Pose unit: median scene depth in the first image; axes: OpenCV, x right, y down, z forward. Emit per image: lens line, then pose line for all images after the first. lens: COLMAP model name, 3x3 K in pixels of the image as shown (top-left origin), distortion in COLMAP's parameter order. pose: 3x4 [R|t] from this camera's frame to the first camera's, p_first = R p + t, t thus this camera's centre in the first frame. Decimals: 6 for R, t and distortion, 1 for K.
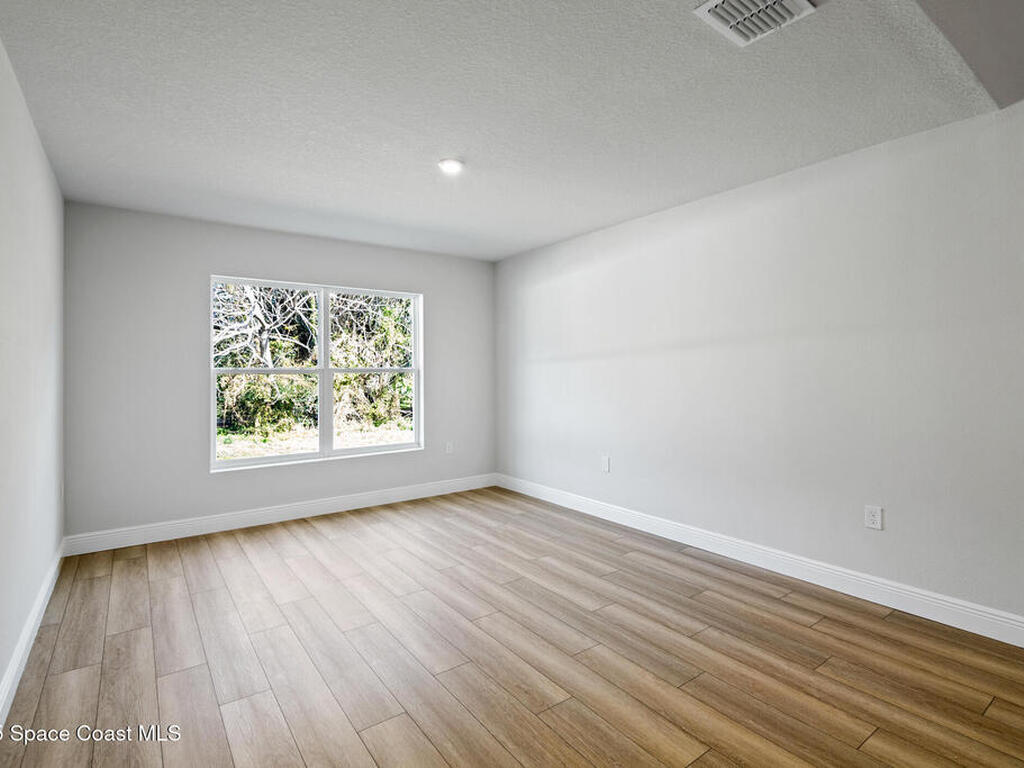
lens RADIAL K [[517.7, 0, 519.1], [0, 517.7, 379.3], [0, 0, 1]] dist [-0.002944, -0.000659]
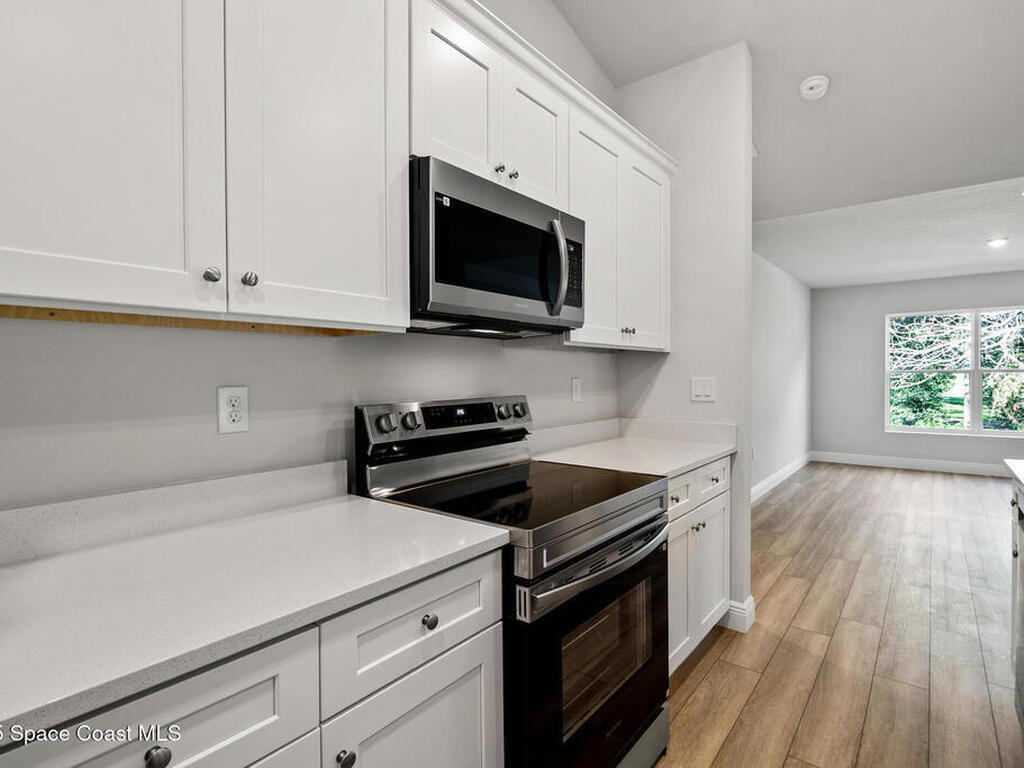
lens RADIAL K [[517.7, 0, 519.1], [0, 517.7, 379.3], [0, 0, 1]] dist [-0.002944, -0.000659]
pose [[0.243059, 0.010608, -0.969953, 0.929868], [-0.010967, 0.999906, 0.008187, 0.009050], [0.969949, 0.008647, 0.243153, -0.716348]]
